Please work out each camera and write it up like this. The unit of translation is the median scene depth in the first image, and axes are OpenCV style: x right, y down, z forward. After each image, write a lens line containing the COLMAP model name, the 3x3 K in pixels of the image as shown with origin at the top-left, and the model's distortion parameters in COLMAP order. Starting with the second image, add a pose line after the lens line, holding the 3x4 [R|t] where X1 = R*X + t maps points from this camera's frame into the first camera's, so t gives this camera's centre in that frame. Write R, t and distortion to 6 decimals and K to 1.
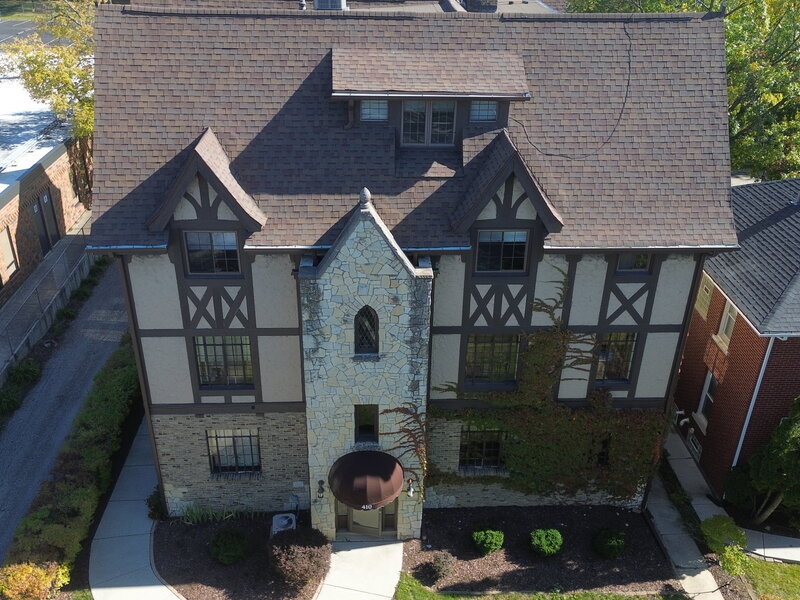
lens RADIAL K [[746.2, 0, 402.4], [0, 746.2, 299.5], [0, 0, 1]] dist [0.054146, 0.000000]
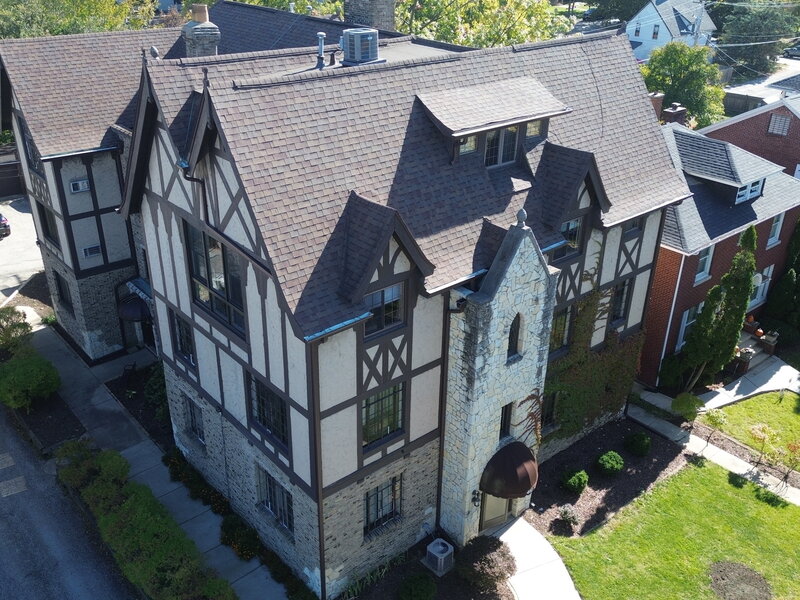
lens RADIAL K [[746.2, 0, 401.6], [0, 746.2, 302.6], [0, 0, 1]] dist [0.054146, 0.000000]
pose [[0.792944, -0.287284, 0.537316, -0.739708], [0.293434, 0.952917, 0.076457, -0.135188], [-0.533982, 0.097041, 0.839908, 0.139964]]
